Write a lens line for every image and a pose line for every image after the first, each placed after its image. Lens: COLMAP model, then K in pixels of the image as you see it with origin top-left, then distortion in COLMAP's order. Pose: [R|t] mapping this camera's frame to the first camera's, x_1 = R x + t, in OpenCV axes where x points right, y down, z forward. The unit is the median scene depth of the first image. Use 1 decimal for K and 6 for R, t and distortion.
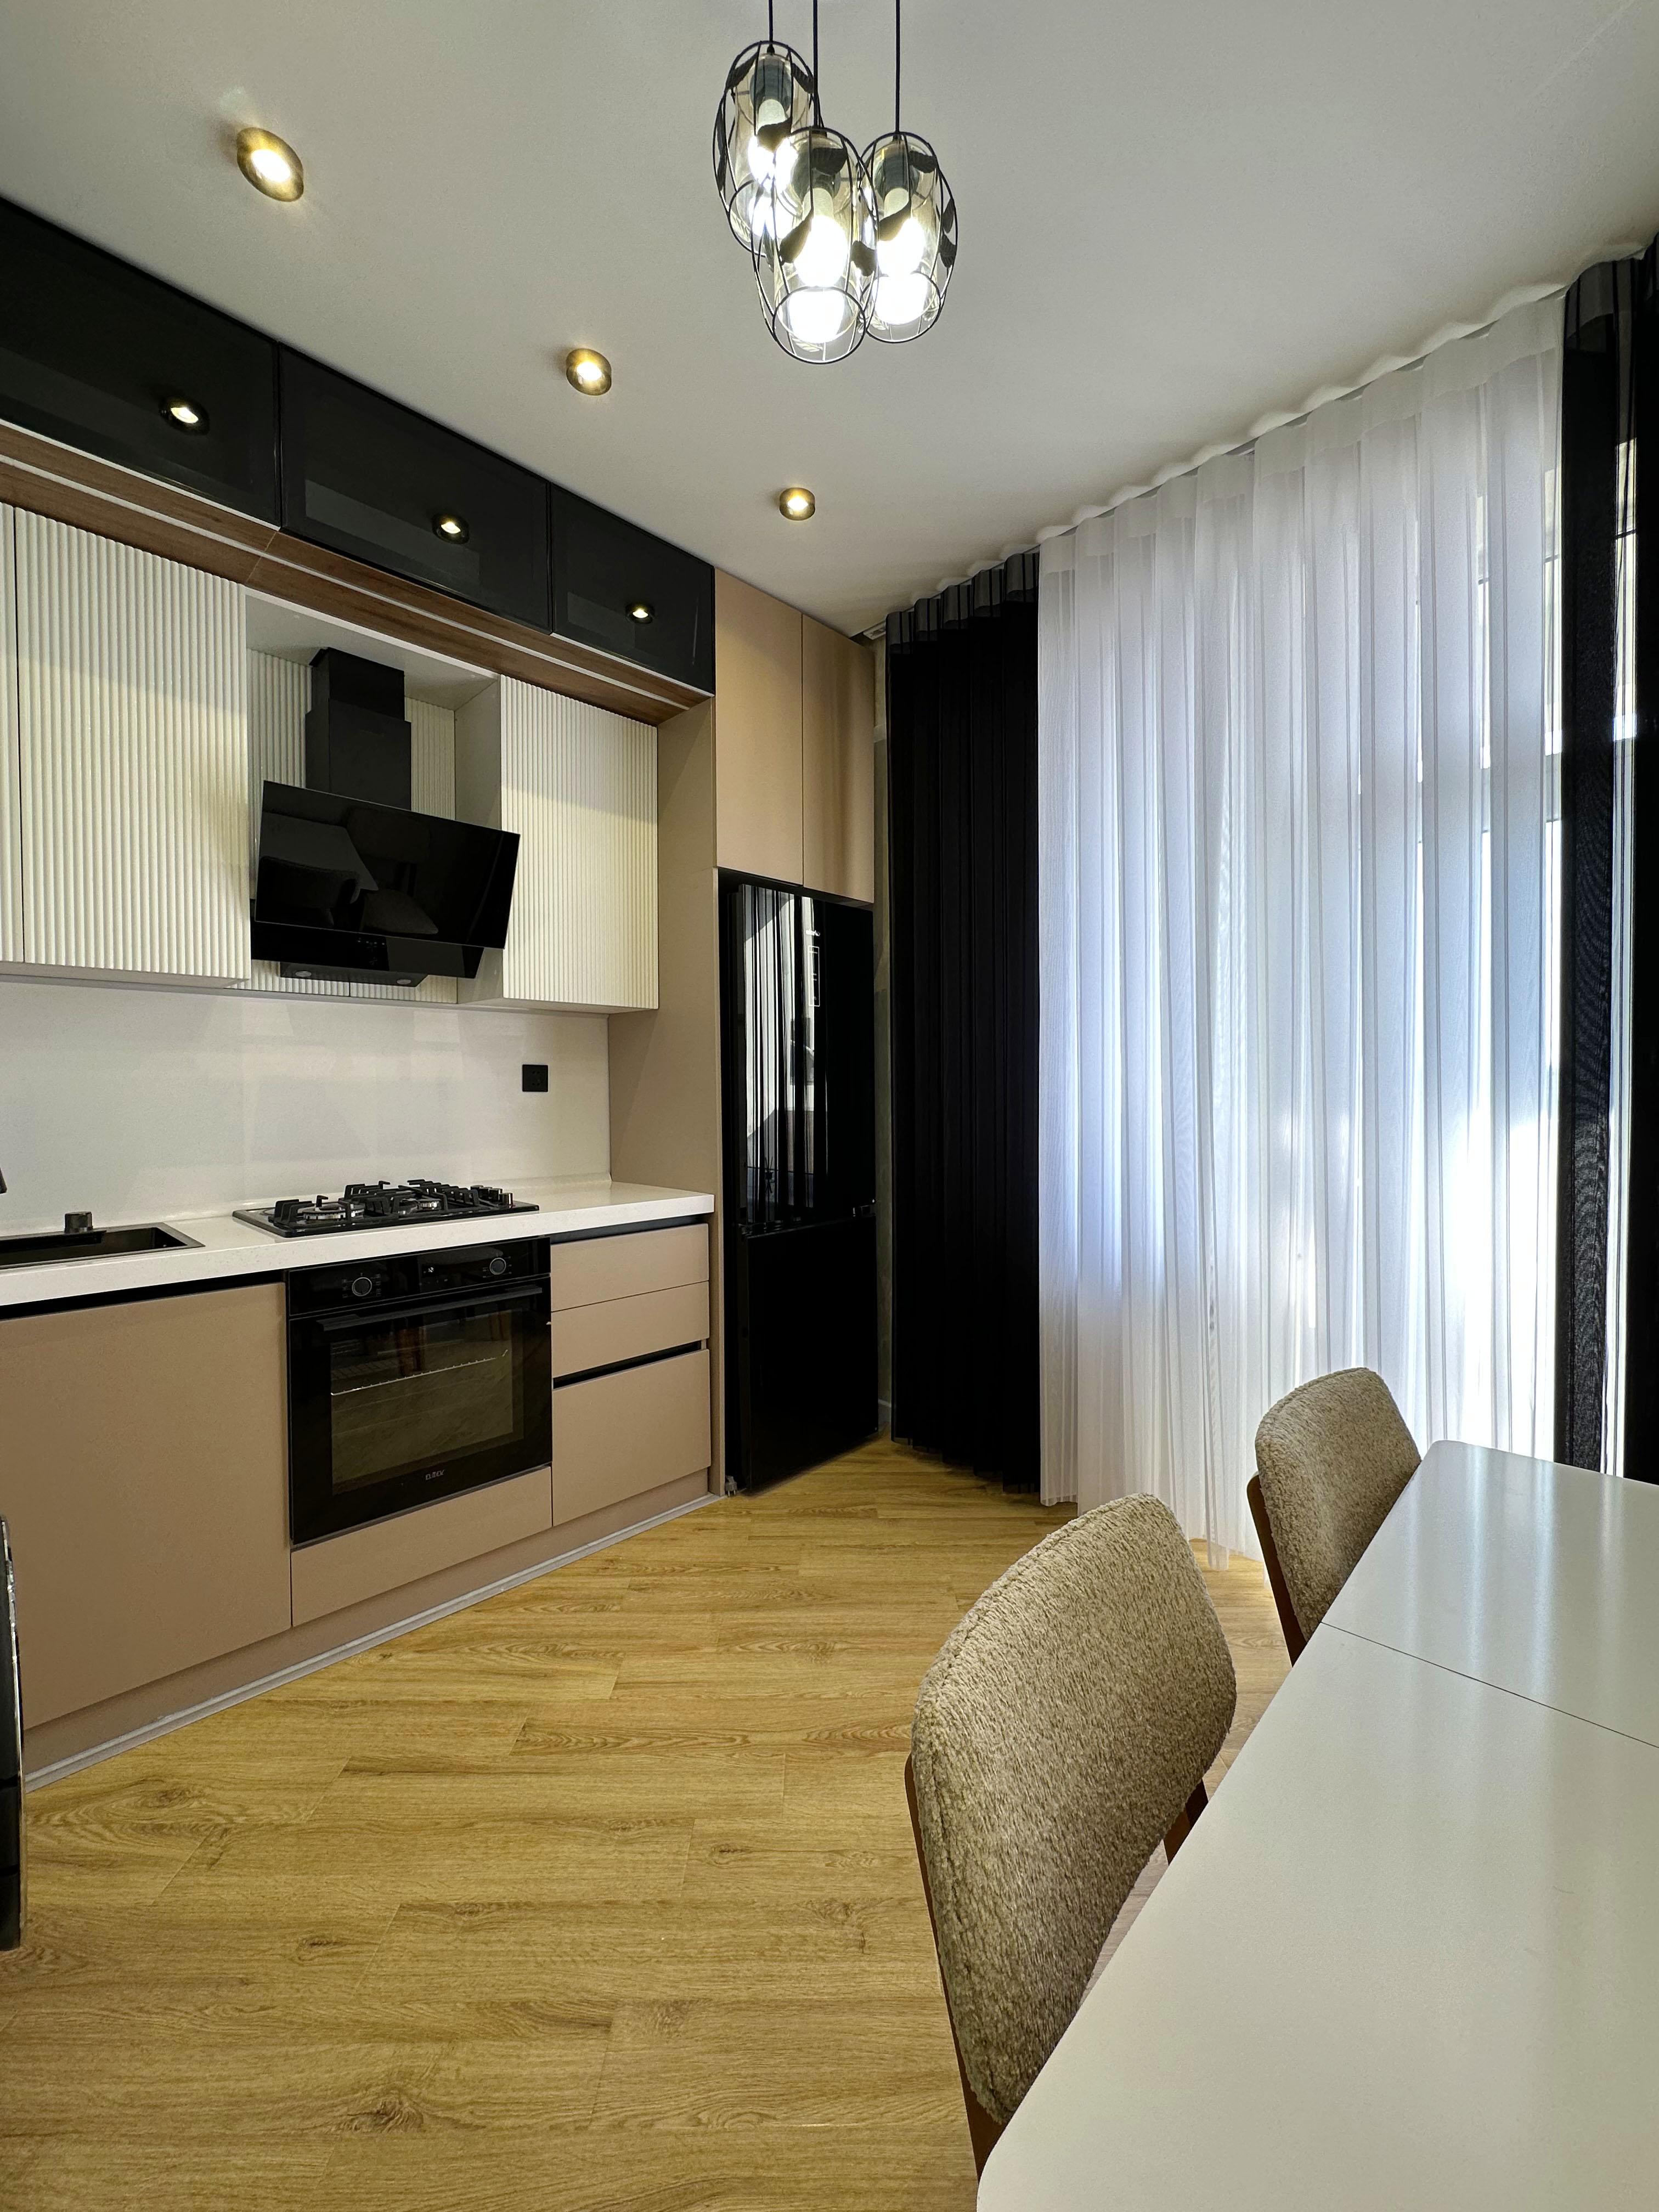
lens RADIAL K [[880.4, 0, 825.8], [0, 880.4, 1102.3], [0, 0, 1]] dist [-0.003199, 0.000327]
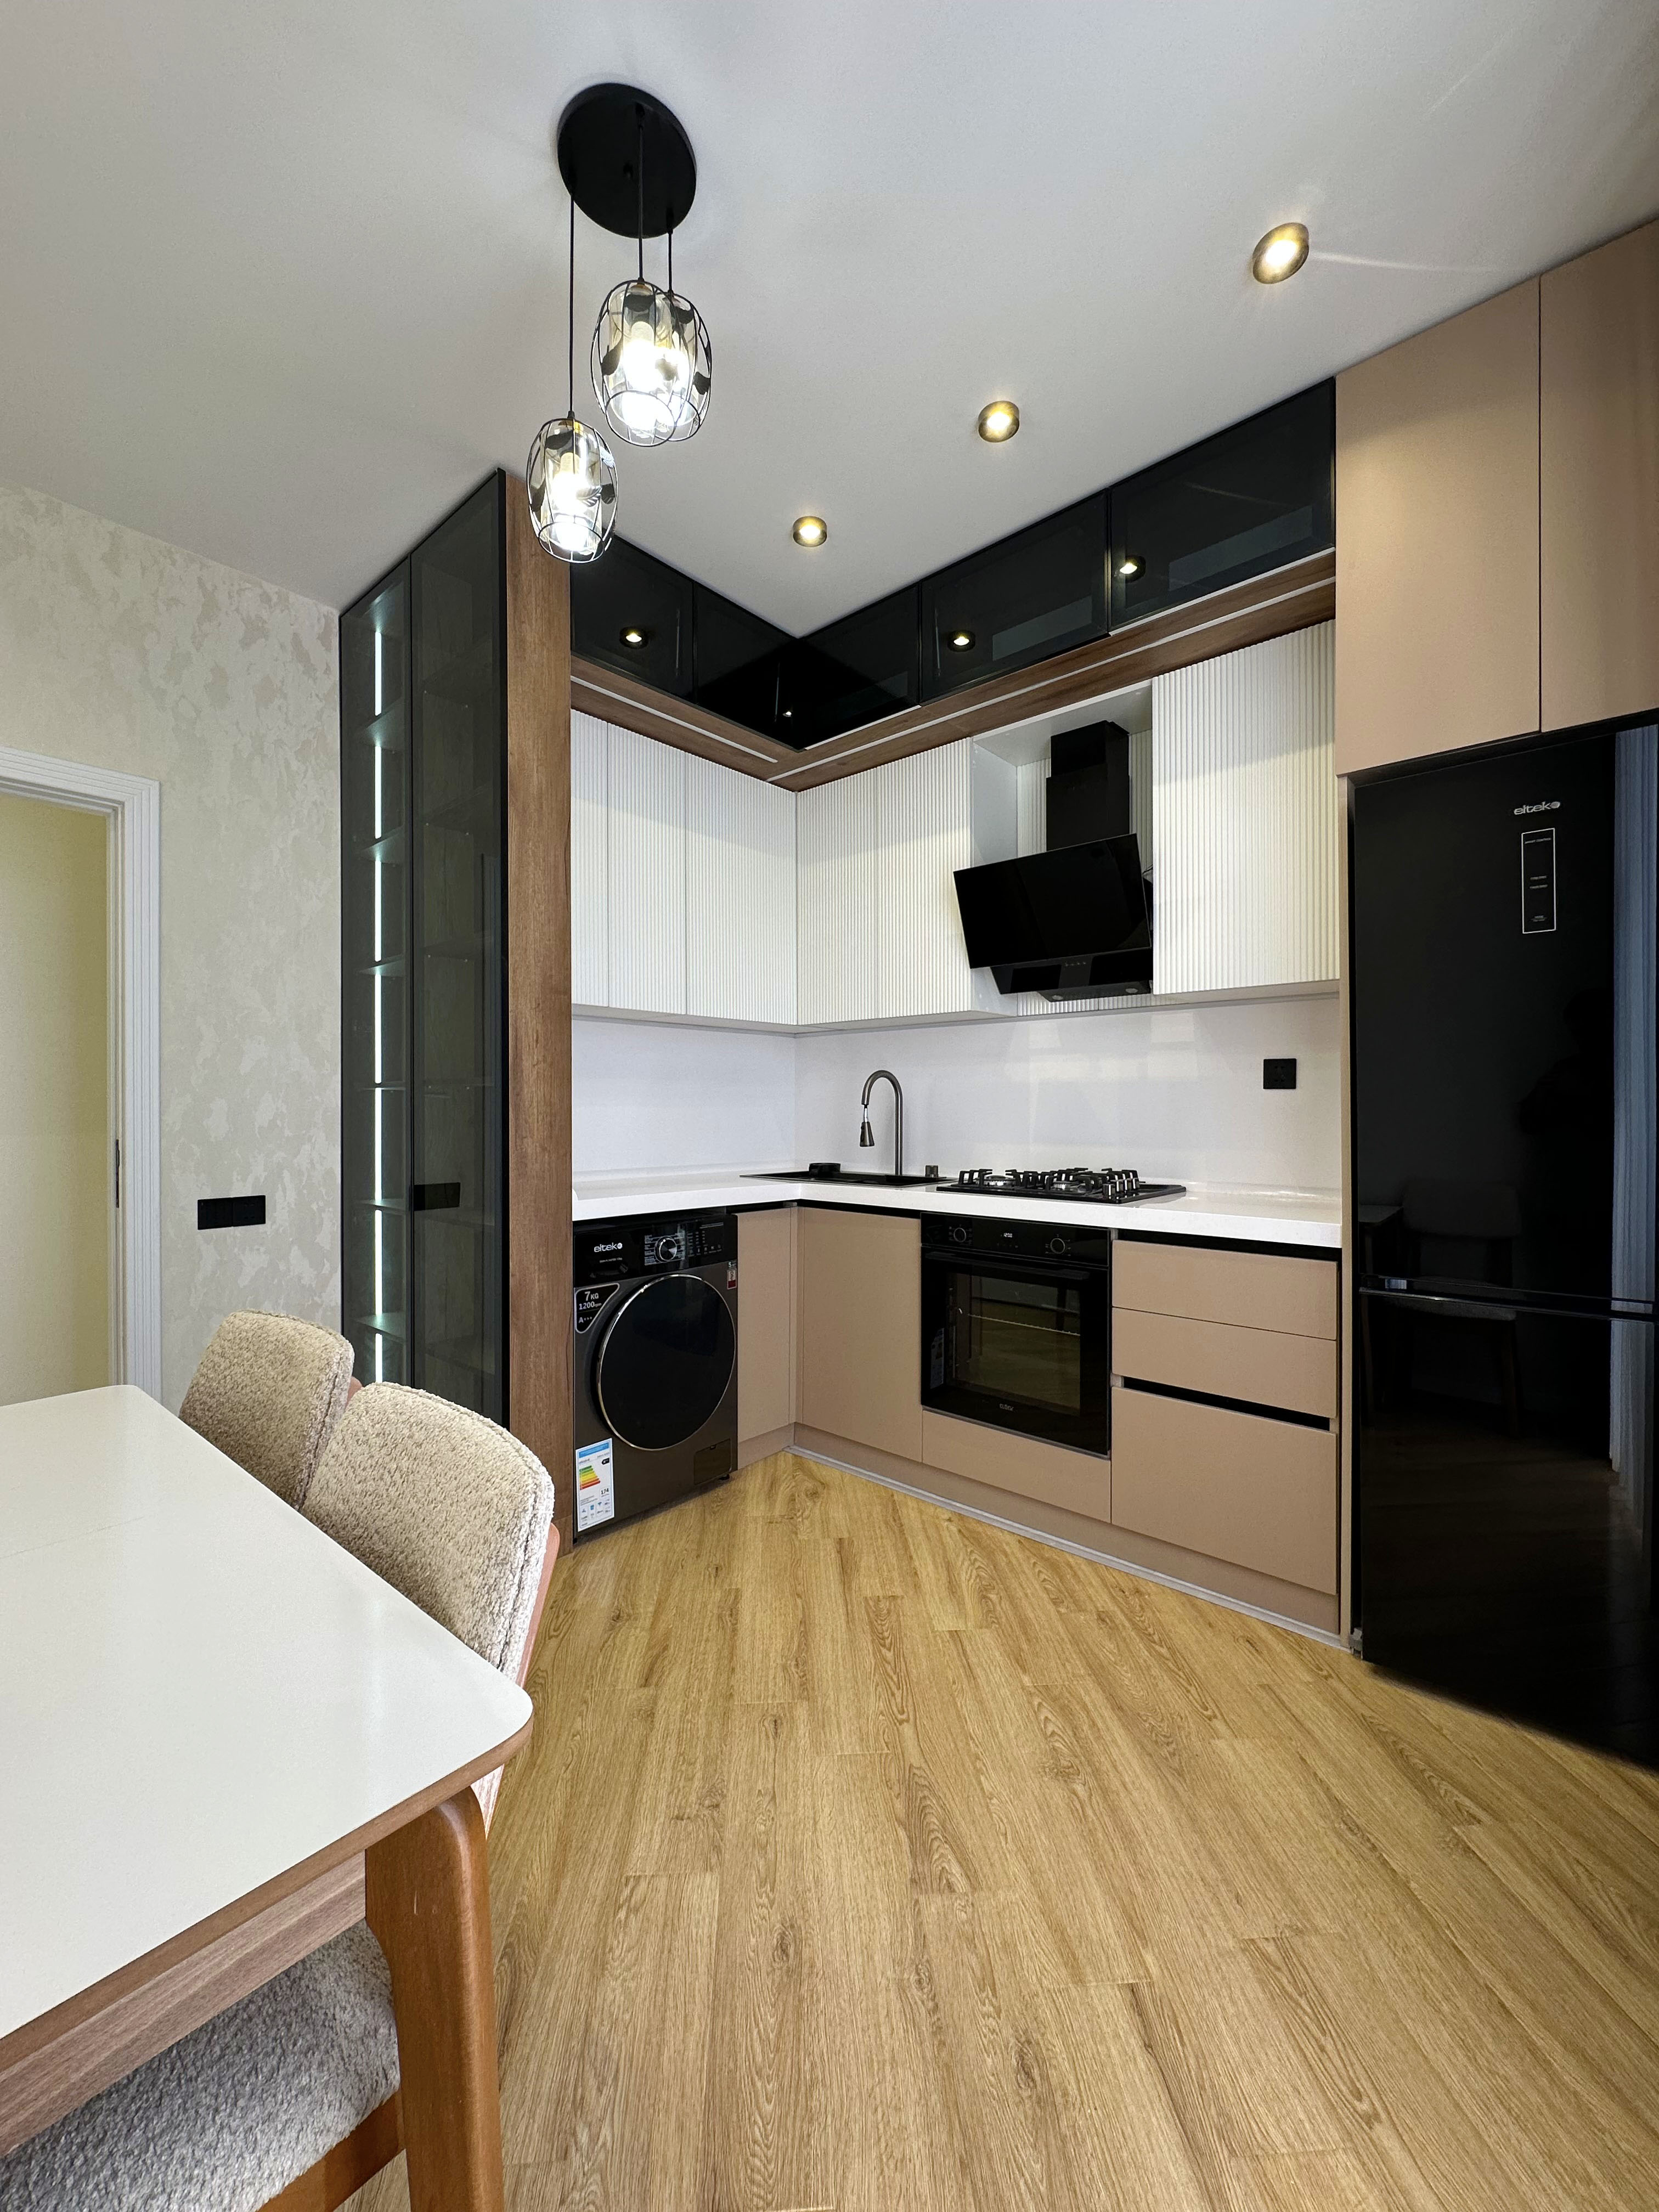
lens RADIAL K [[880.4, 0, 833.1], [0, 880.4, 1101.5], [0, 0, 1]] dist [-0.003199, 0.000327]
pose [[0.058246, -0.006713, -0.998280, 0.675476], [-0.018220, 0.999804, -0.007787, 0.020087], [0.998136, 0.018642, 0.058112, 0.629546]]
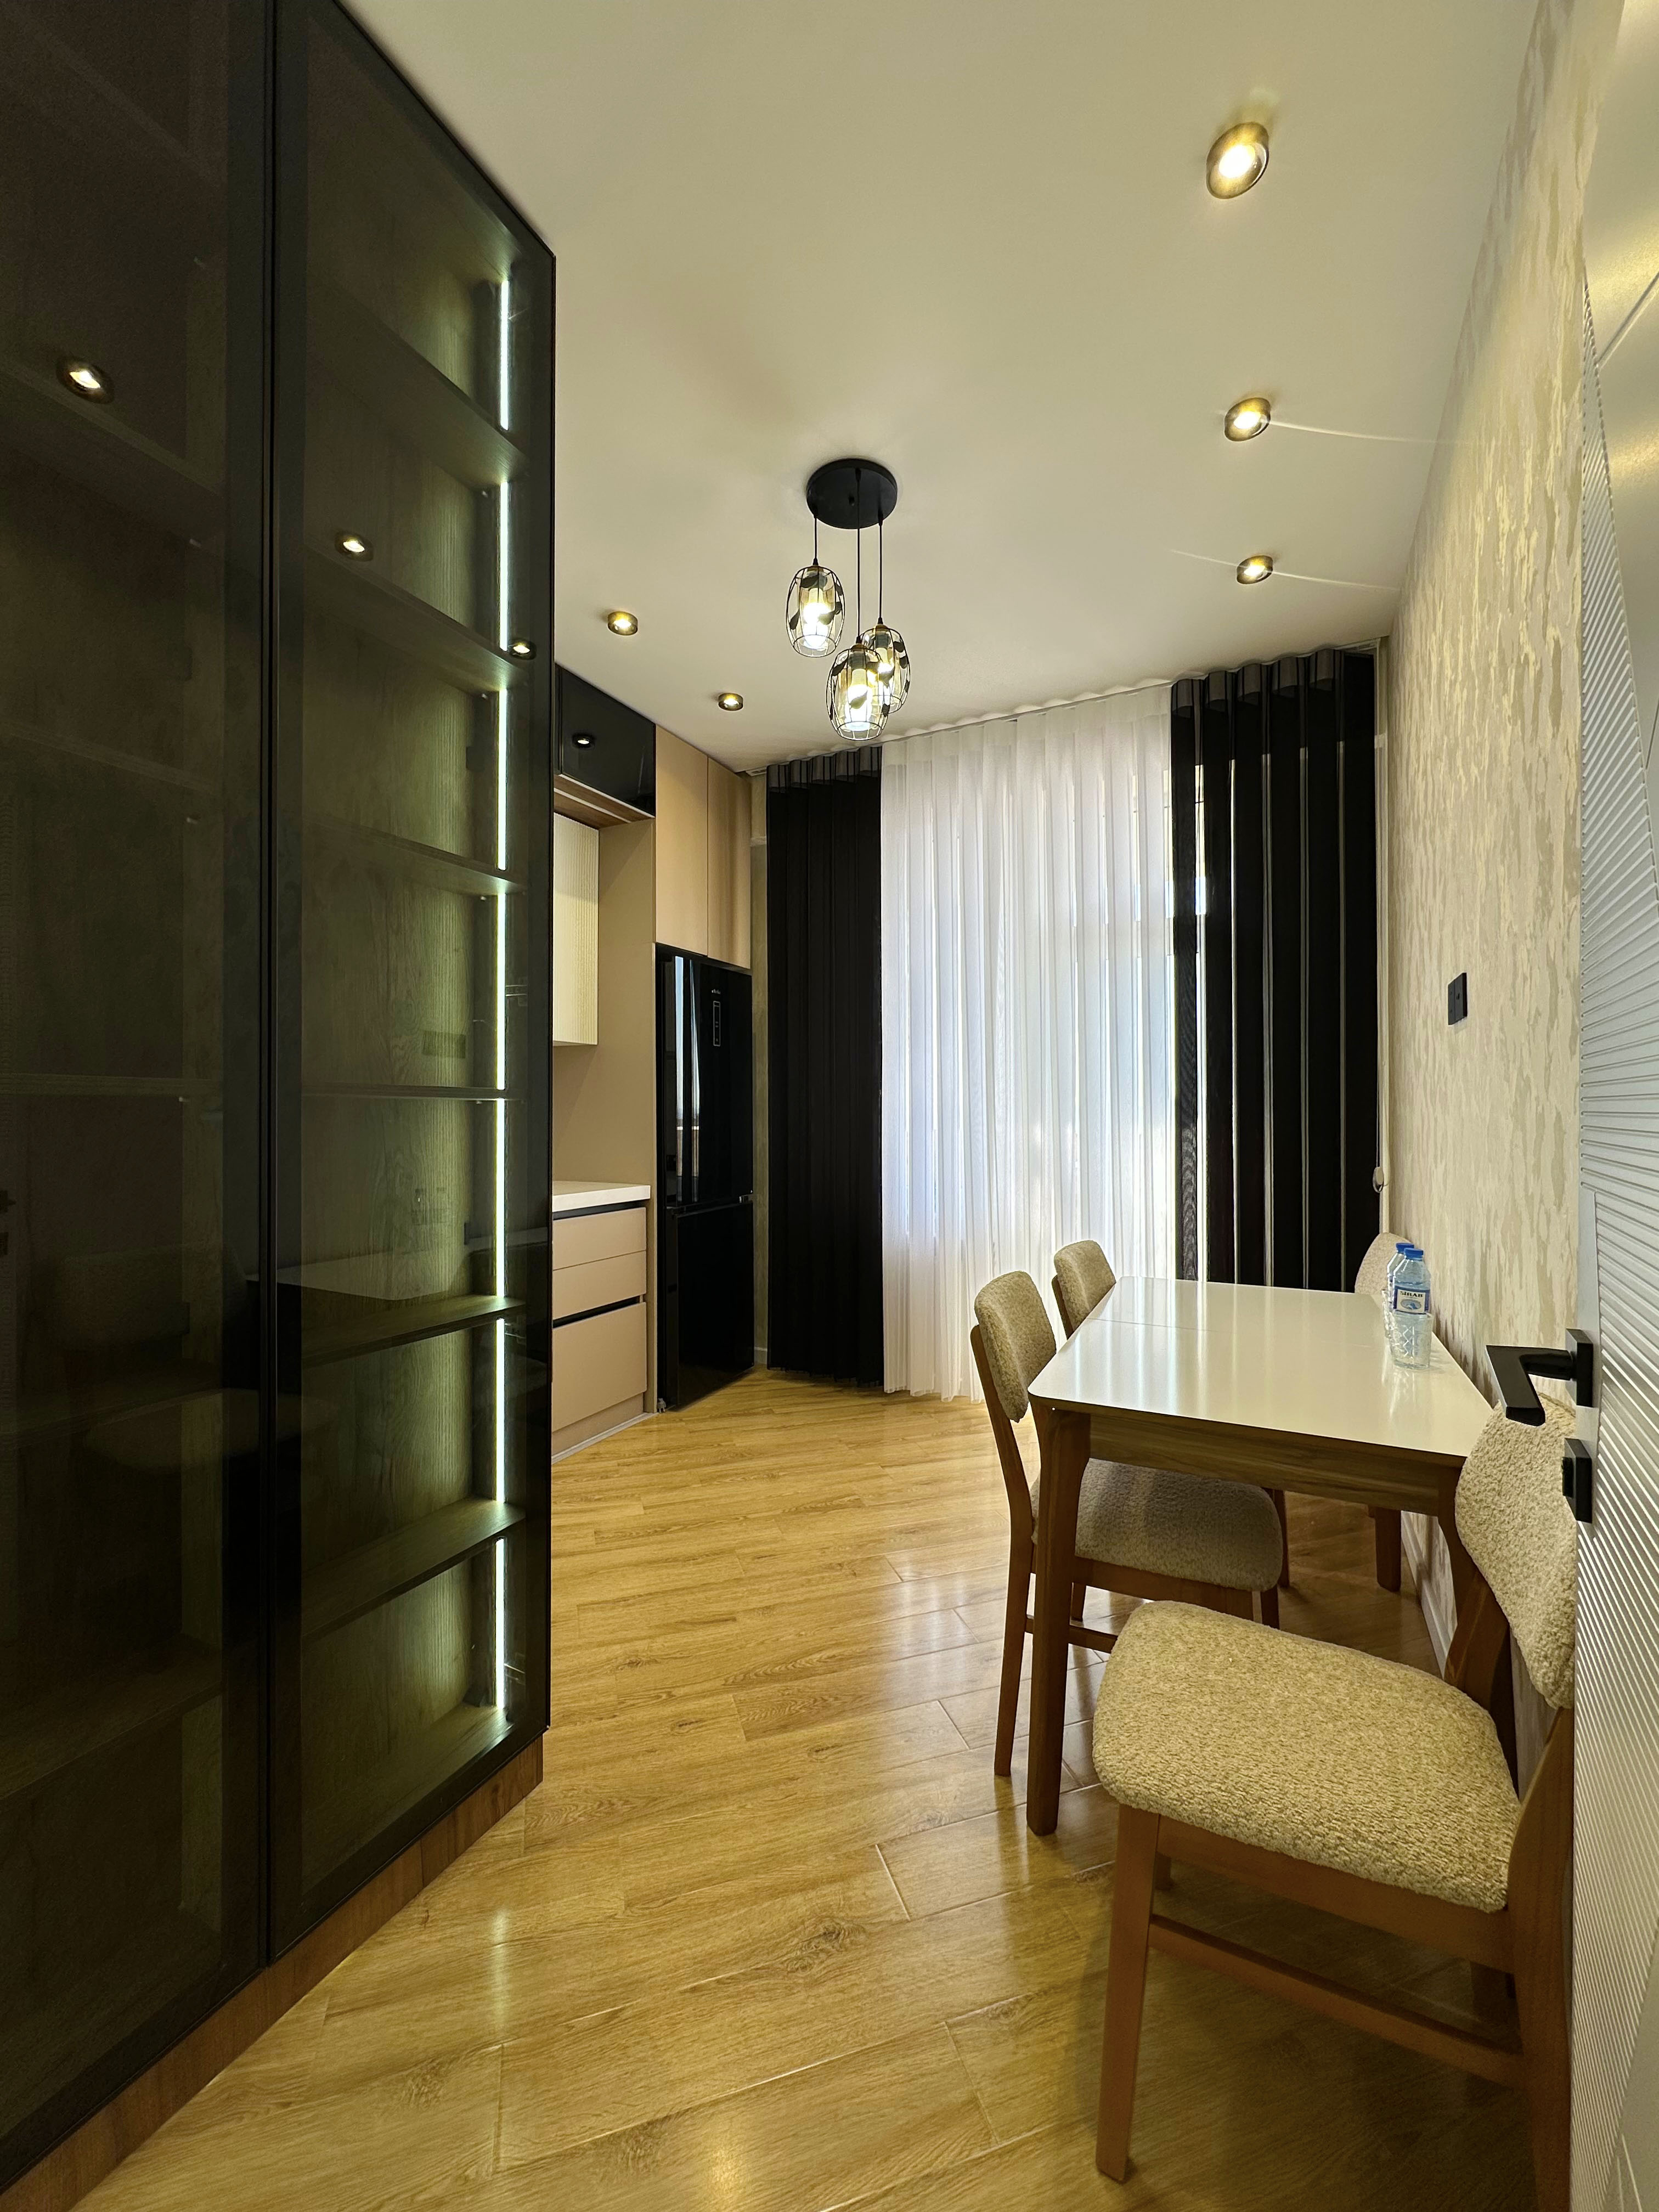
lens RADIAL K [[880.4, 0, 821.5], [0, 880.4, 1105.0], [0, 0, 1]] dist [-0.003199, 0.000327]
pose [[0.956848, 0.003203, 0.290572, -0.311871], [0.005431, 0.999567, -0.028903, 0.027140], [-0.290539, 0.029234, 0.956416, -0.415801]]
